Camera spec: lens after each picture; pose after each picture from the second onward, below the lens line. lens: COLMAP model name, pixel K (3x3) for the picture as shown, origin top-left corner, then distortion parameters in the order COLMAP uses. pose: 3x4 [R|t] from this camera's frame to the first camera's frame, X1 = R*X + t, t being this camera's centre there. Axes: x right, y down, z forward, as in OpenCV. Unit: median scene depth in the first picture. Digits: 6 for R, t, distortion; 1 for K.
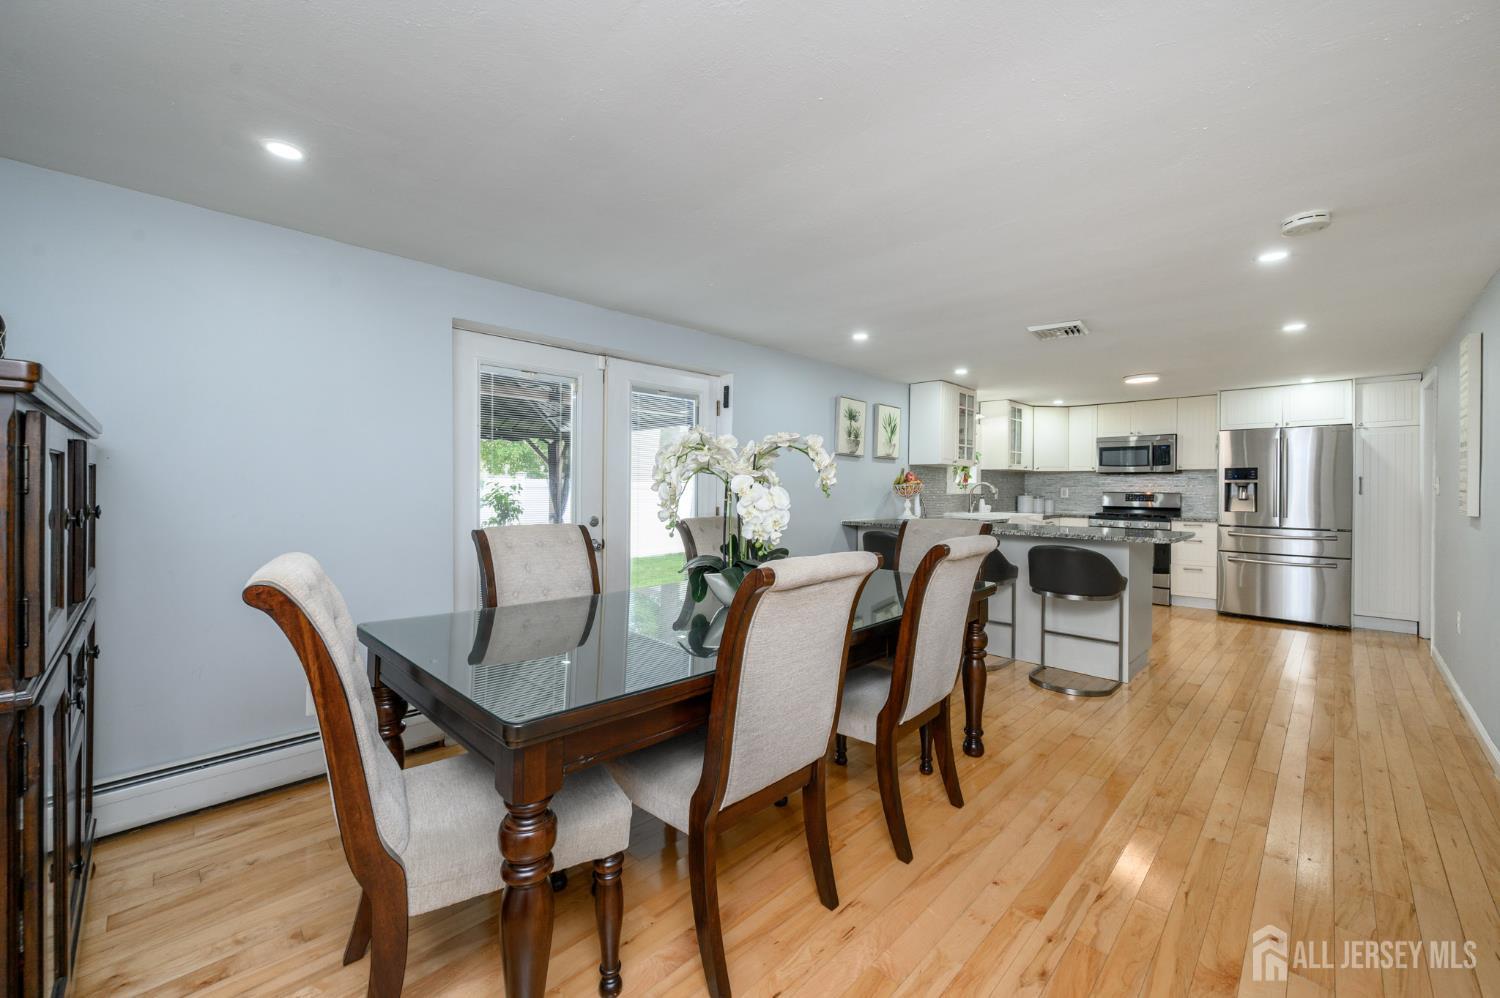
lens RADIAL K [[590.3, 0, 745.6], [0, 590.3, 492.7], [0, 0, 1]] dist [0.001093, 0.000705]
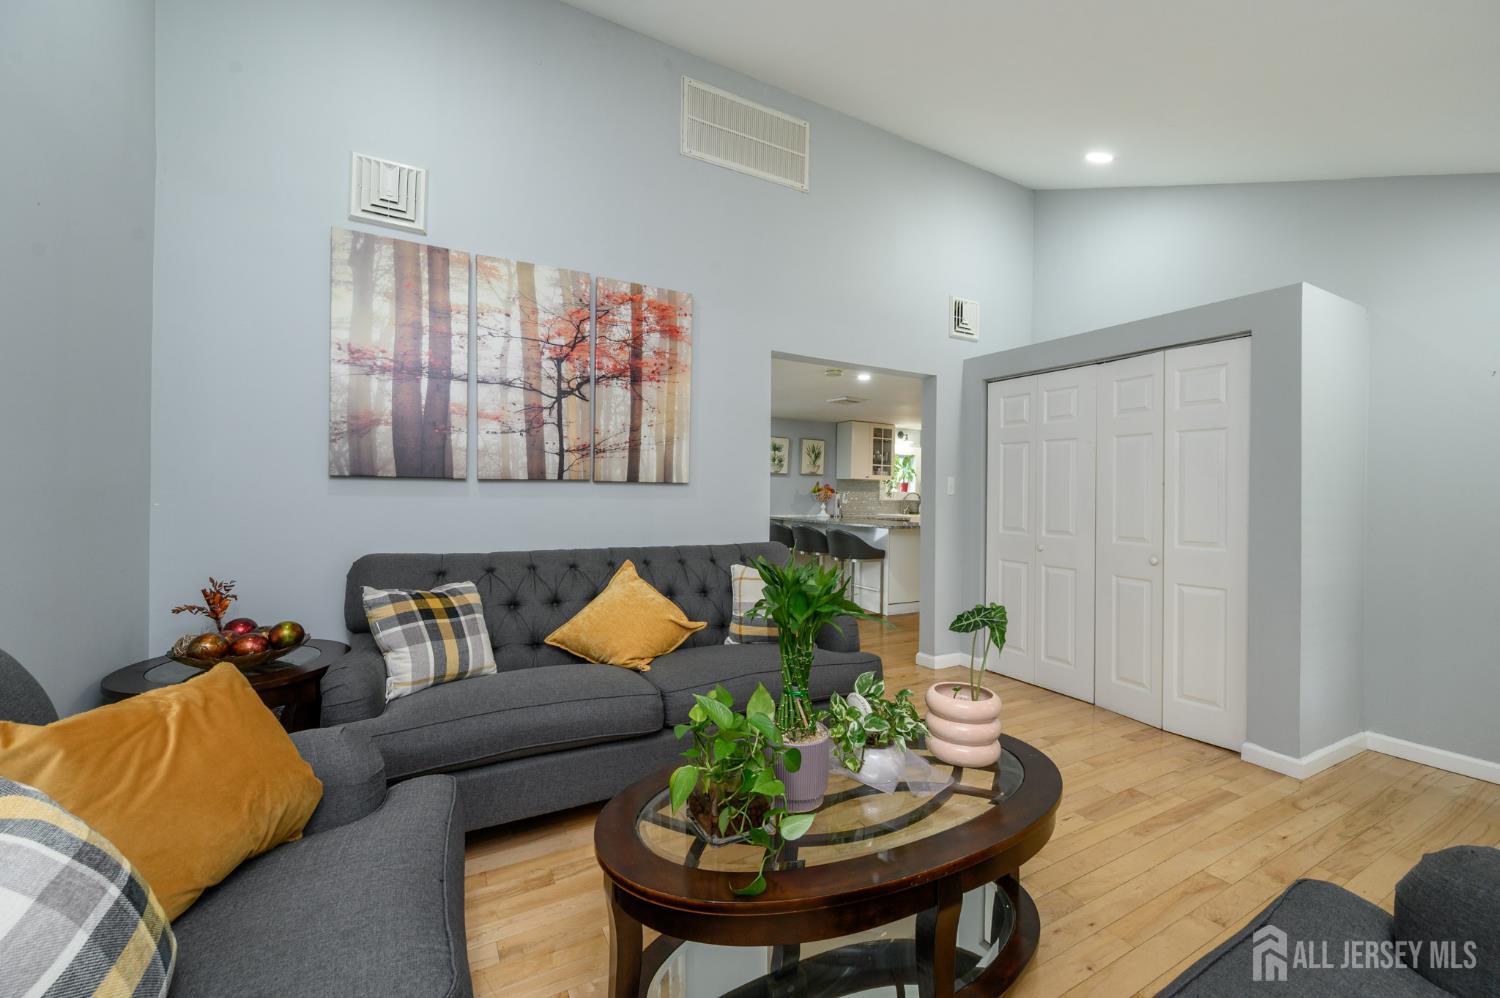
lens RADIAL K [[590.3, 0, 745.6], [0, 590.3, 492.7], [0, 0, 1]] dist [0.001093, 0.000705]
pose [[0.959181, 0.007764, -0.282687, 0.466009], [-0.011097, 0.999886, -0.010193, 0.002652], [0.282576, 0.012914, 0.959158, -0.434176]]
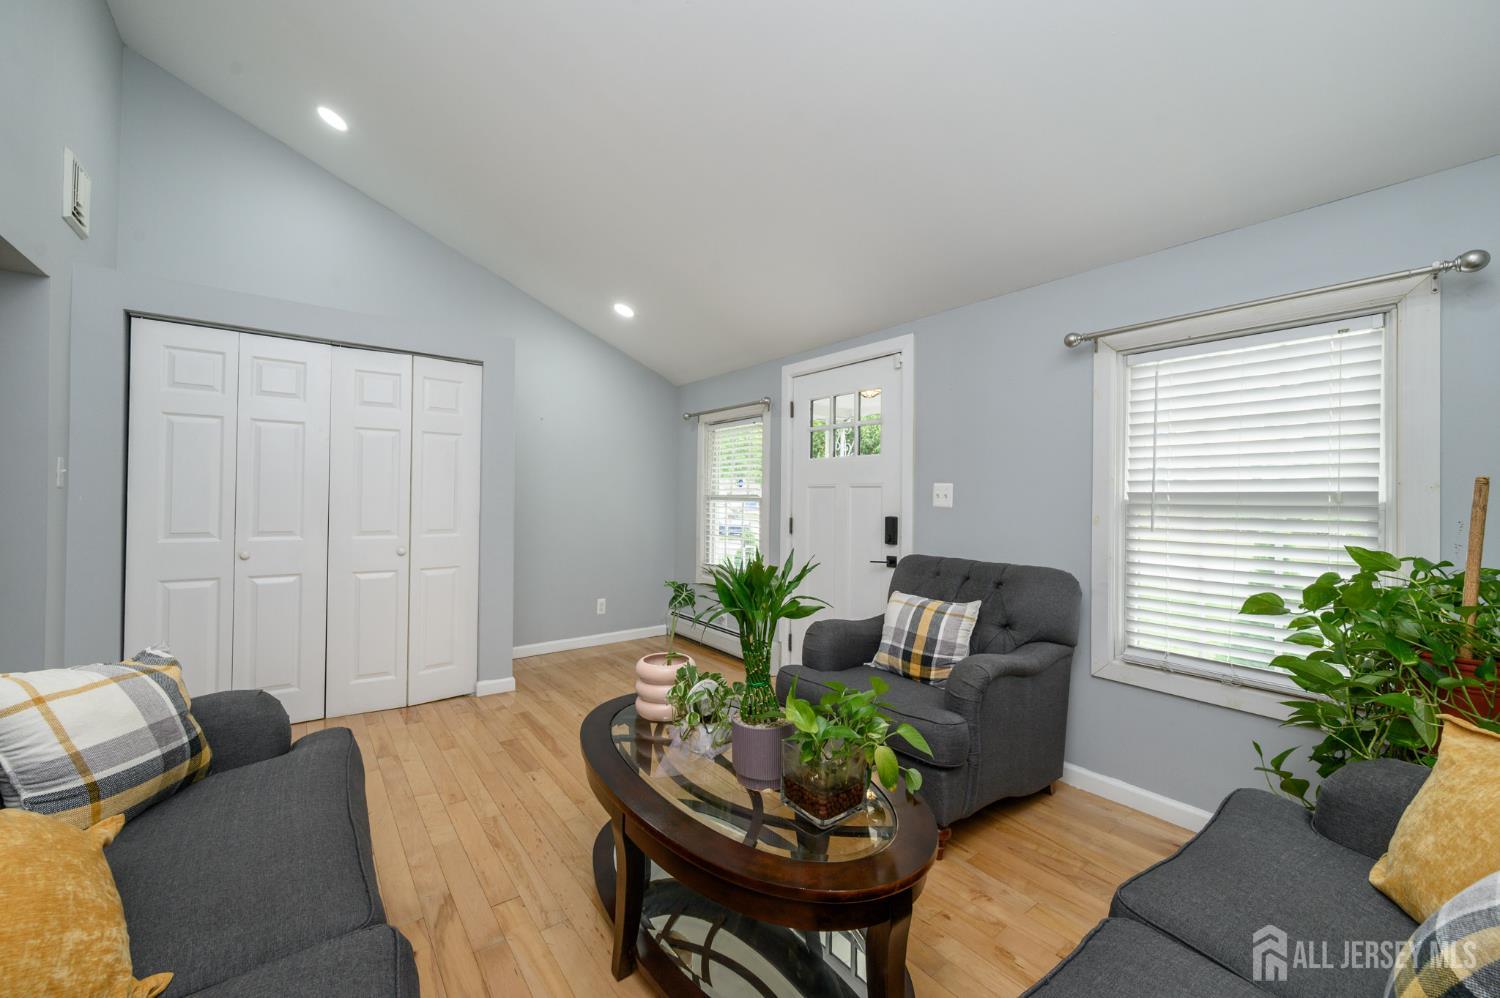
lens RADIAL K [[590.3, 0, 745.6], [0, 590.3, 492.7], [0, 0, 1]] dist [0.001093, 0.000705]
pose [[0.142154, 0.001845, 0.989843, 0.144204], [-0.001904, 0.999997, -0.001590, -0.001042], [-0.989843, -0.001659, 0.142157, -0.214463]]
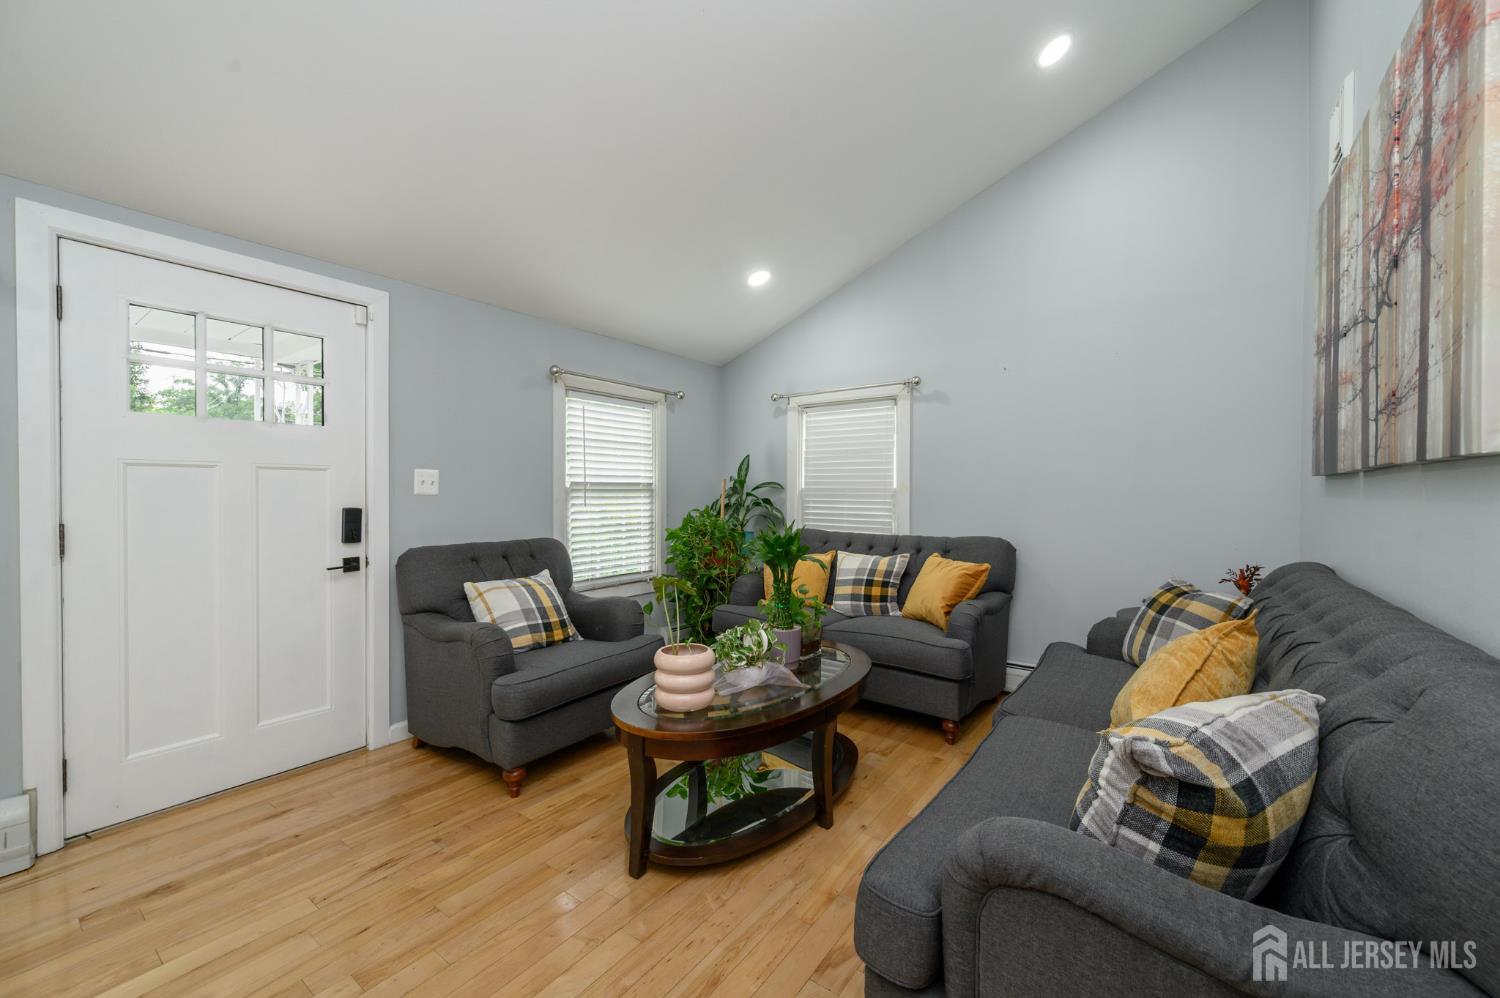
lens RADIAL K [[585.7, 0, 750.5], [0, 585.7, 496.9], [0, 0, 1]] dist [-0.001351, 0.000145]
pose [[-0.988605, -0.008589, -0.150287, 0.501819], [-0.011447, 0.999770, 0.018158, 0.000529], [0.150096, 0.019672, -0.988476, 0.230970]]
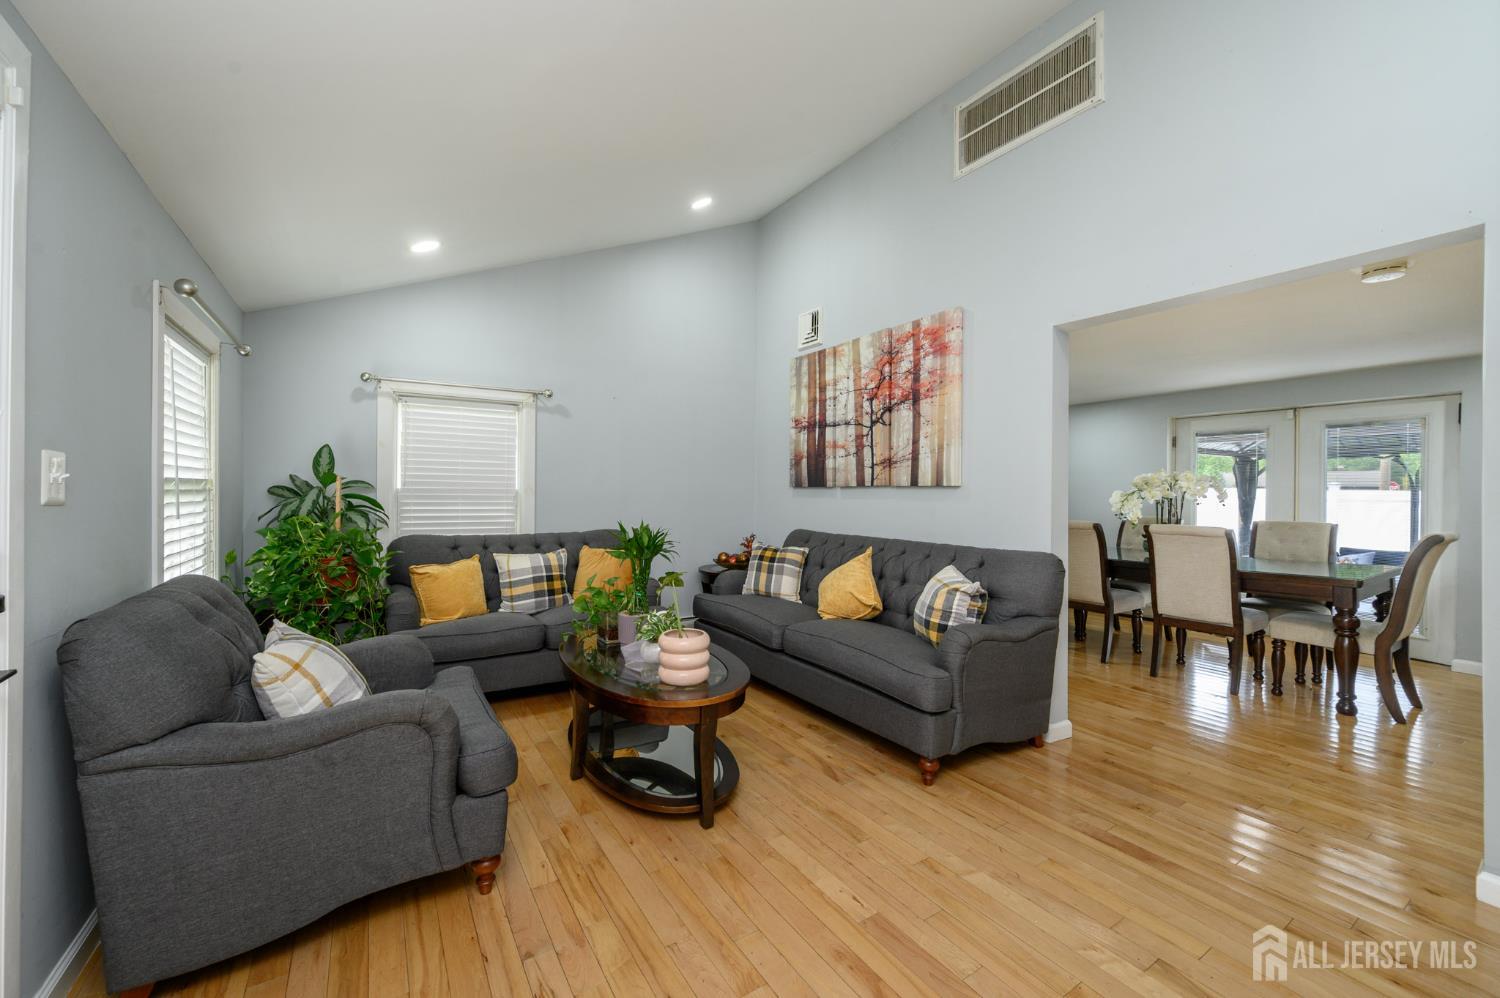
lens RADIAL K [[590.3, 0, 745.6], [0, 590.3, 492.7], [0, 0, 1]] dist [0.001093, 0.000705]
pose [[-0.220629, -0.008080, -0.975324, 0.879079], [-0.019899, 0.999795, -0.003781, 0.001575], [0.975155, 0.018574, -0.220745, 0.012710]]
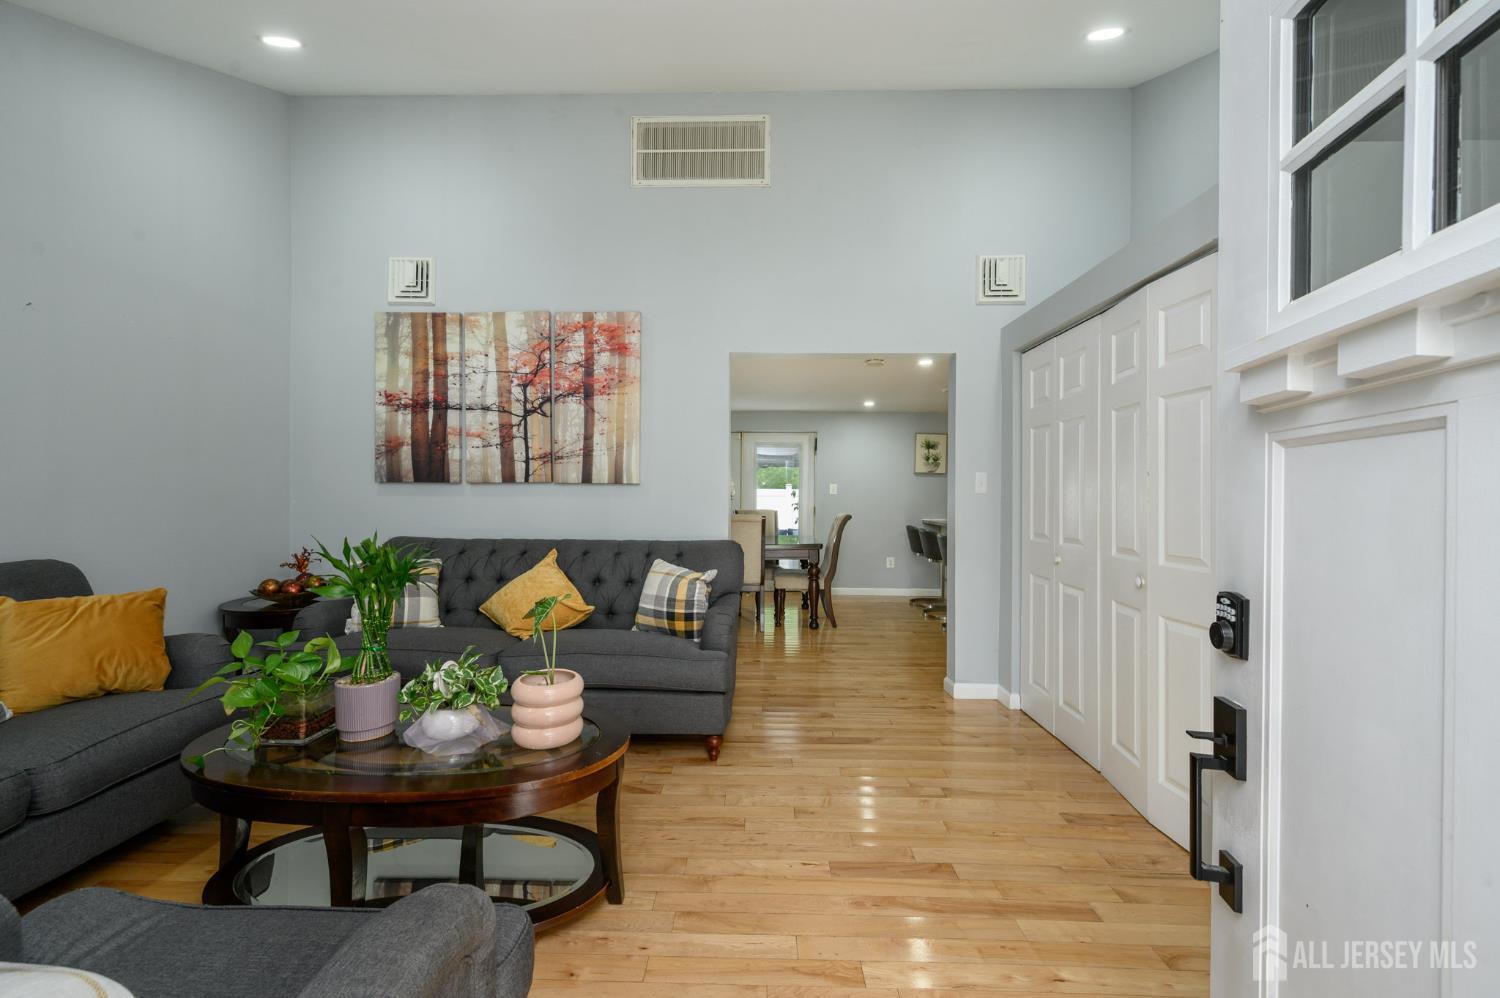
lens RADIAL K [[591.4, 0, 747.9], [0, 591.4, 497.3], [0, 0, 1]] dist [0.001283, 0.000112]
pose [[0.687911, 0.002840, -0.725790, 0.784331], [-0.009669, 0.999939, -0.005252, 0.004881], [0.725731, 0.010631, 0.687896, -0.254797]]
